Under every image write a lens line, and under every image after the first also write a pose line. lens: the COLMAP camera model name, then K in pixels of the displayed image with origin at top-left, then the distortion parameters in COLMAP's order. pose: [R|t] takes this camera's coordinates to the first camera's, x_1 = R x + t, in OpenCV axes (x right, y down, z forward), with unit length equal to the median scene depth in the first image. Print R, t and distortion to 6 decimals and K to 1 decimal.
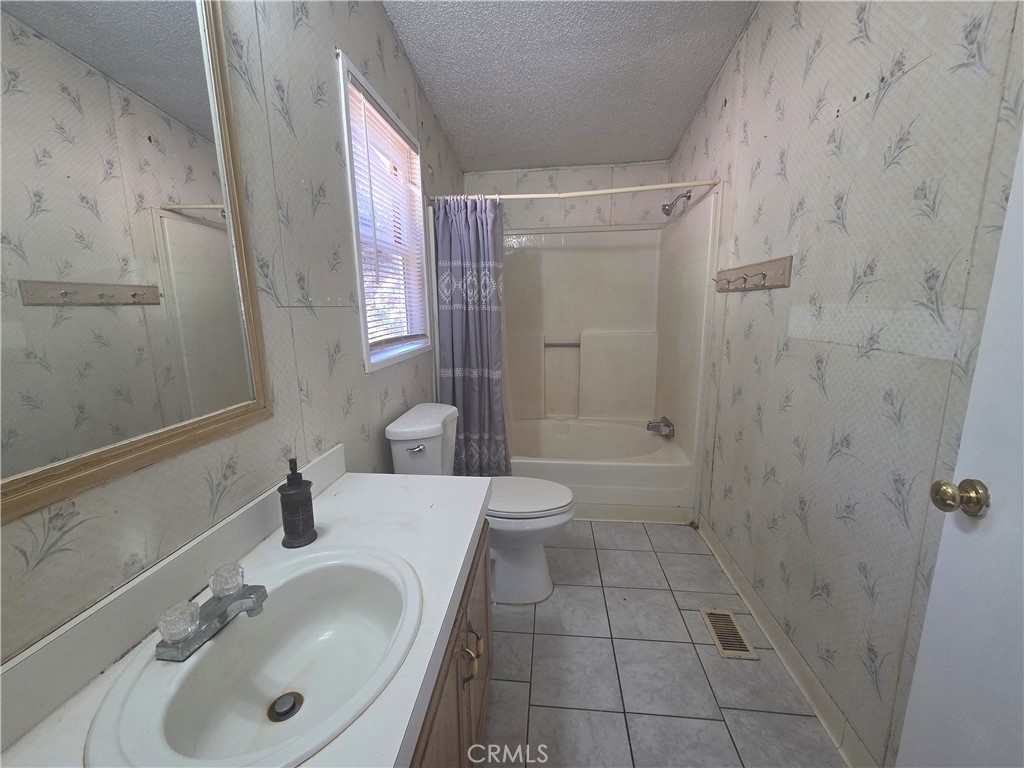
lens RADIAL K [[417.4, 0, 510.4], [0, 417.4, 382.7], [0, 0, 1]] dist [0.006832, -0.001430]
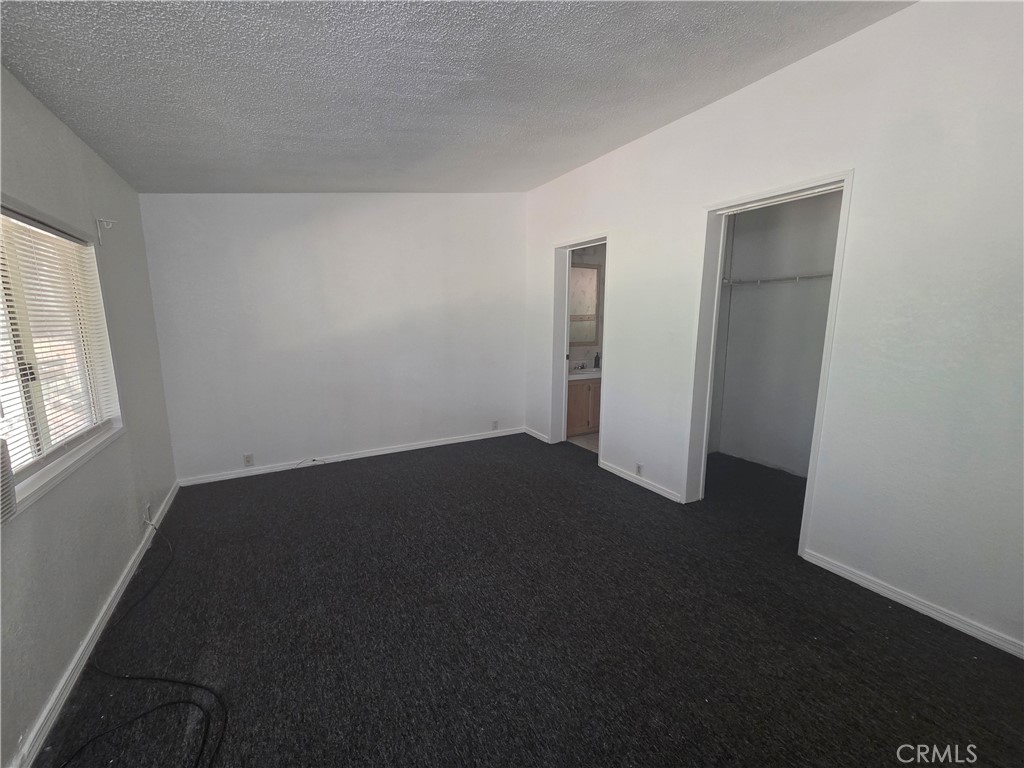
lens RADIAL K [[417.4, 0, 511.7], [0, 417.4, 385.3], [0, 0, 1]] dist [0.006832, -0.001430]
pose [[0.573771, 0.140499, -0.806875, 1.650400], [-0.158067, 0.985651, 0.059228, 0.248012], [0.803618, 0.093557, 0.587746, -1.531550]]
